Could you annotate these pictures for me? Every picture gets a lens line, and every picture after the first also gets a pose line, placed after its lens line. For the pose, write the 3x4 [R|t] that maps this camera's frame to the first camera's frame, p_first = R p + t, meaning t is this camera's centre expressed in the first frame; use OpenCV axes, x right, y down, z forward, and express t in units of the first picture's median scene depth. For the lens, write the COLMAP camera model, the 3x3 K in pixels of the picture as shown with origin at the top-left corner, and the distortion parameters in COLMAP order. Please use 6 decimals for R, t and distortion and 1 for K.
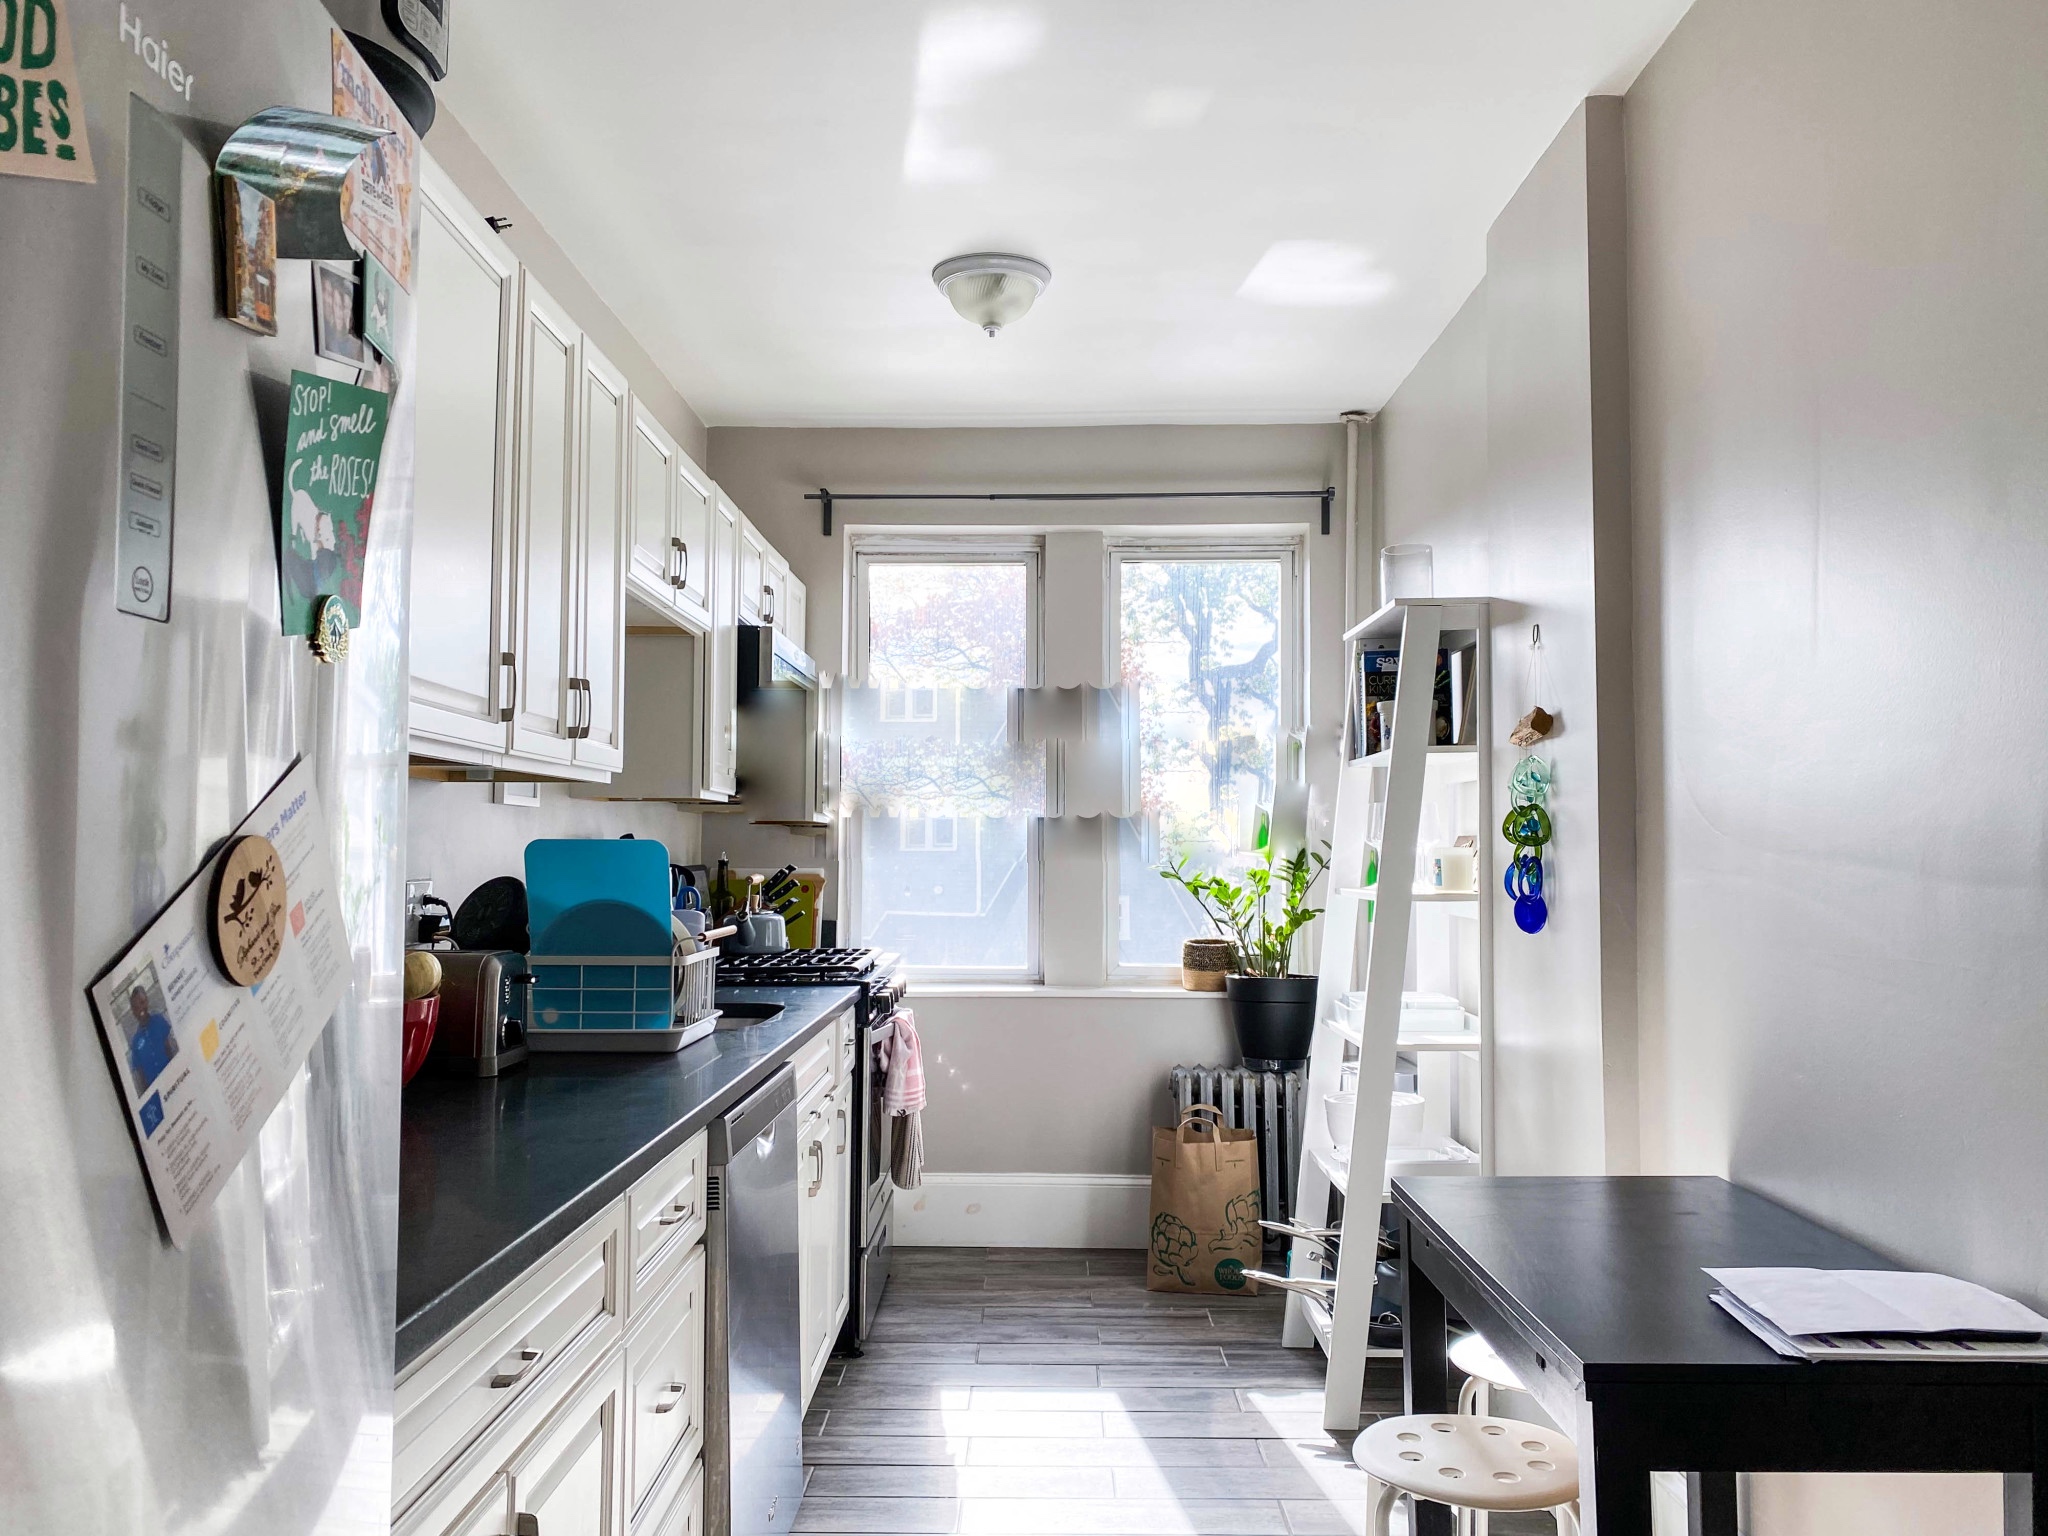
lens RADIAL K [[1612.2, 0, 1011.4], [0, 1612.2, 759.3], [0, 0, 1]] dist [0.044589, -0.019553]
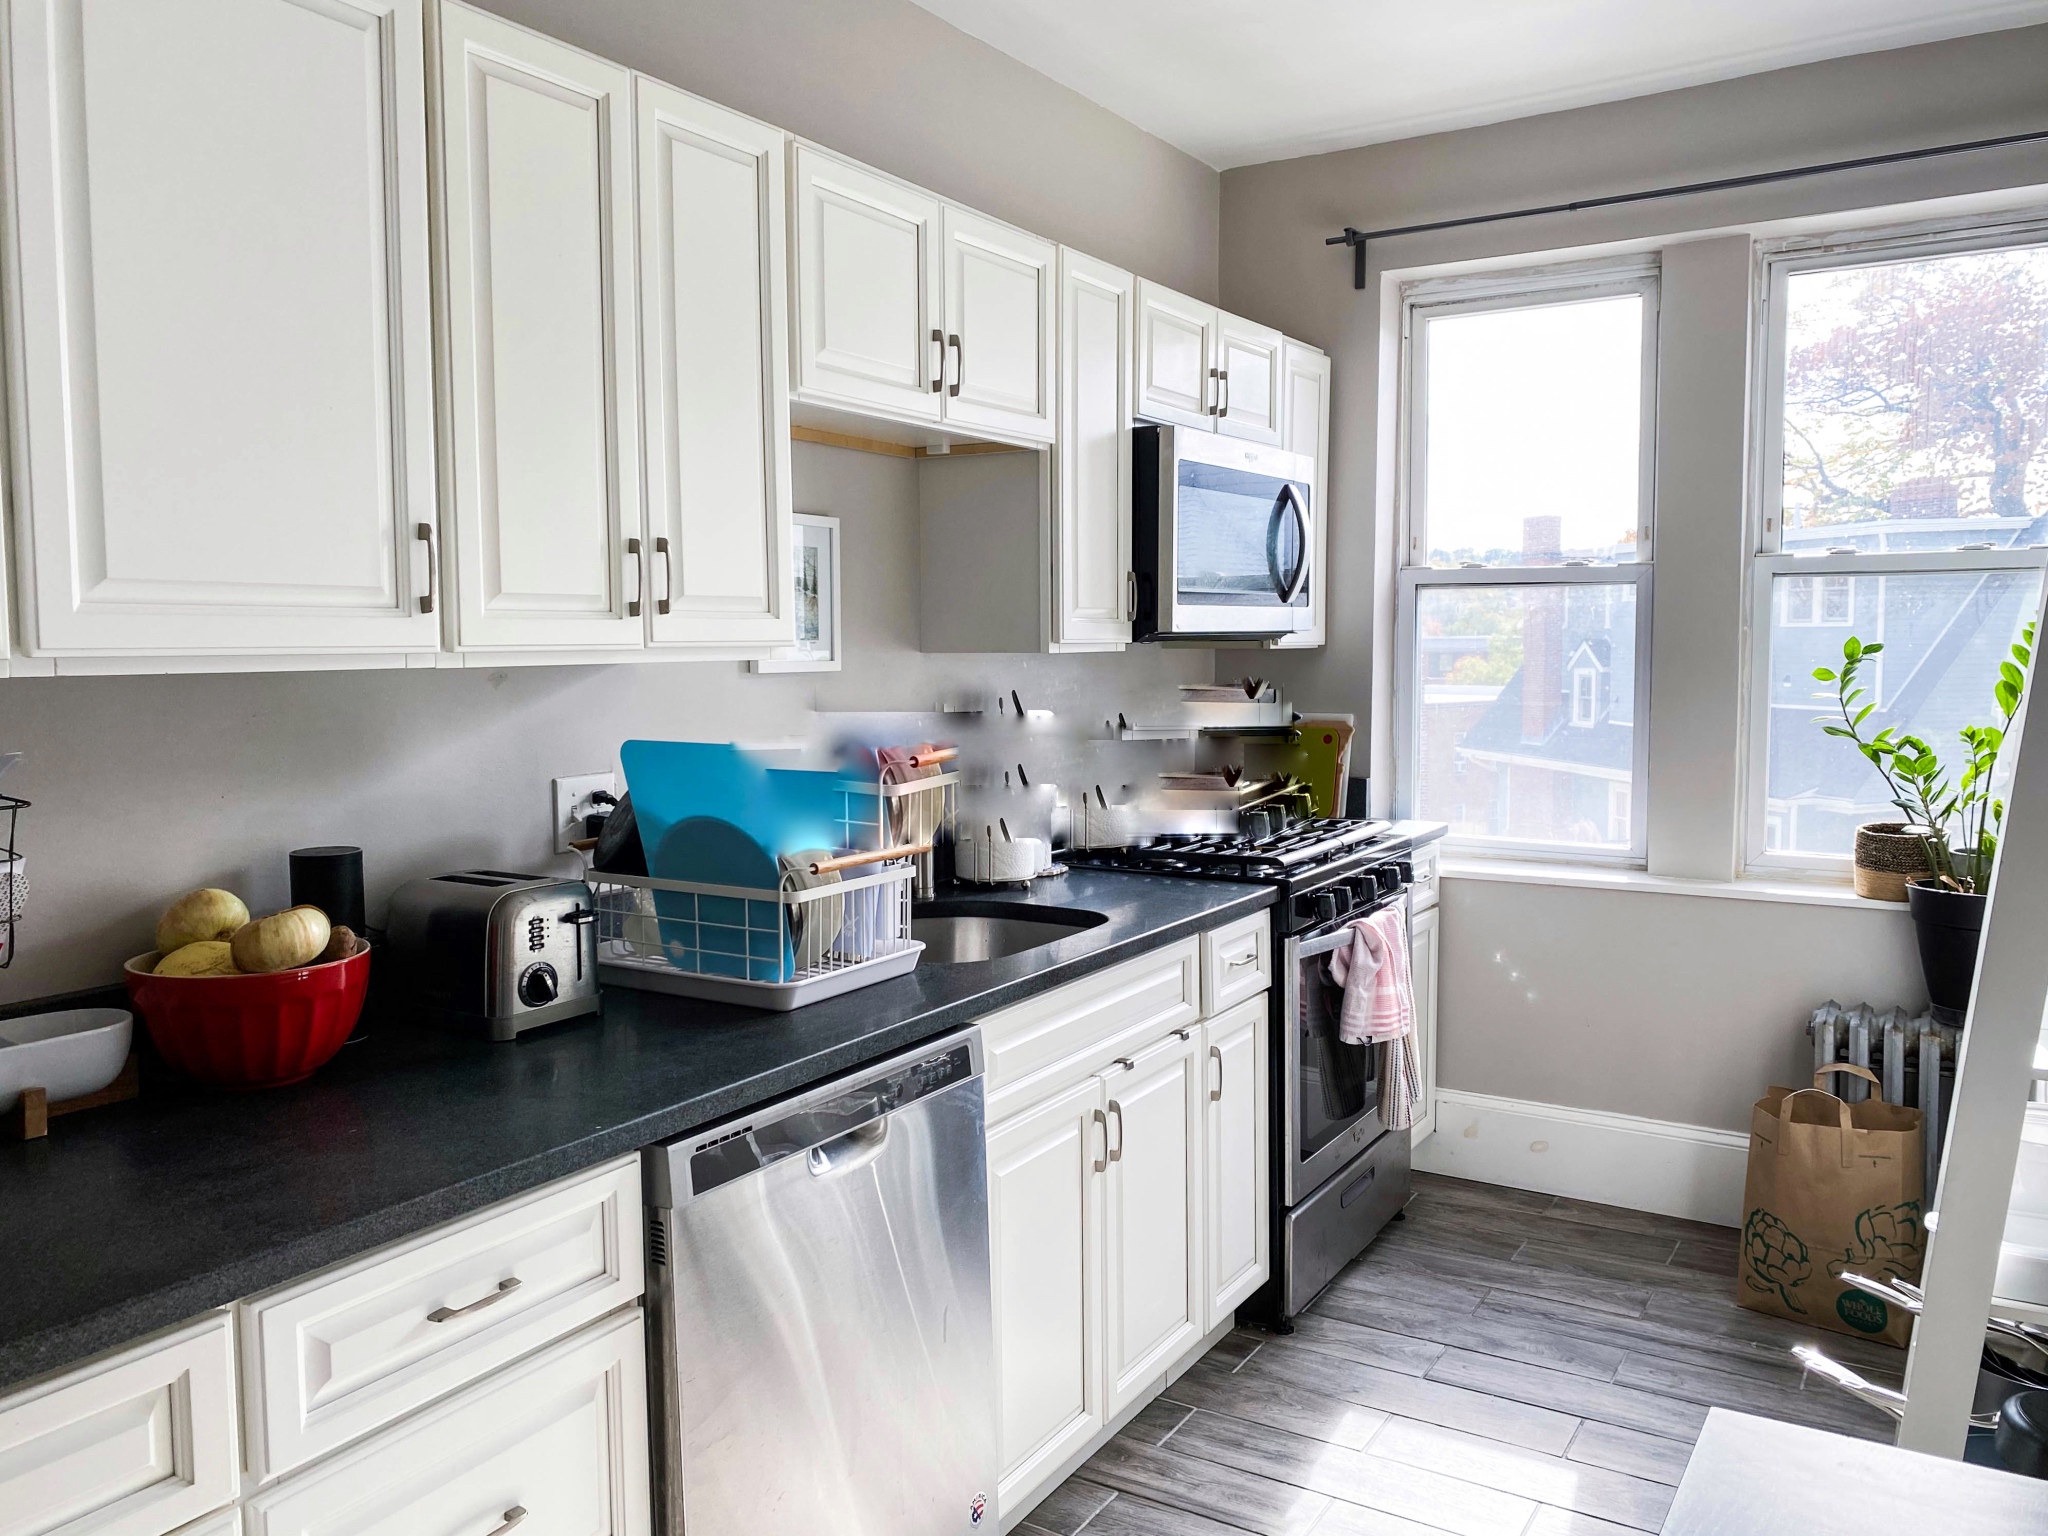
lens RADIAL K [[1612.2, 0, 1028.2], [0, 1612.2, 773.0], [0, 0, 1]] dist [0.044589, -0.019553]
pose [[0.862411, 0.036118, -0.504919, 0.172465], [0.037745, 0.990087, 0.135291, -0.021412], [0.504800, -0.135734, 0.852498, 0.248306]]
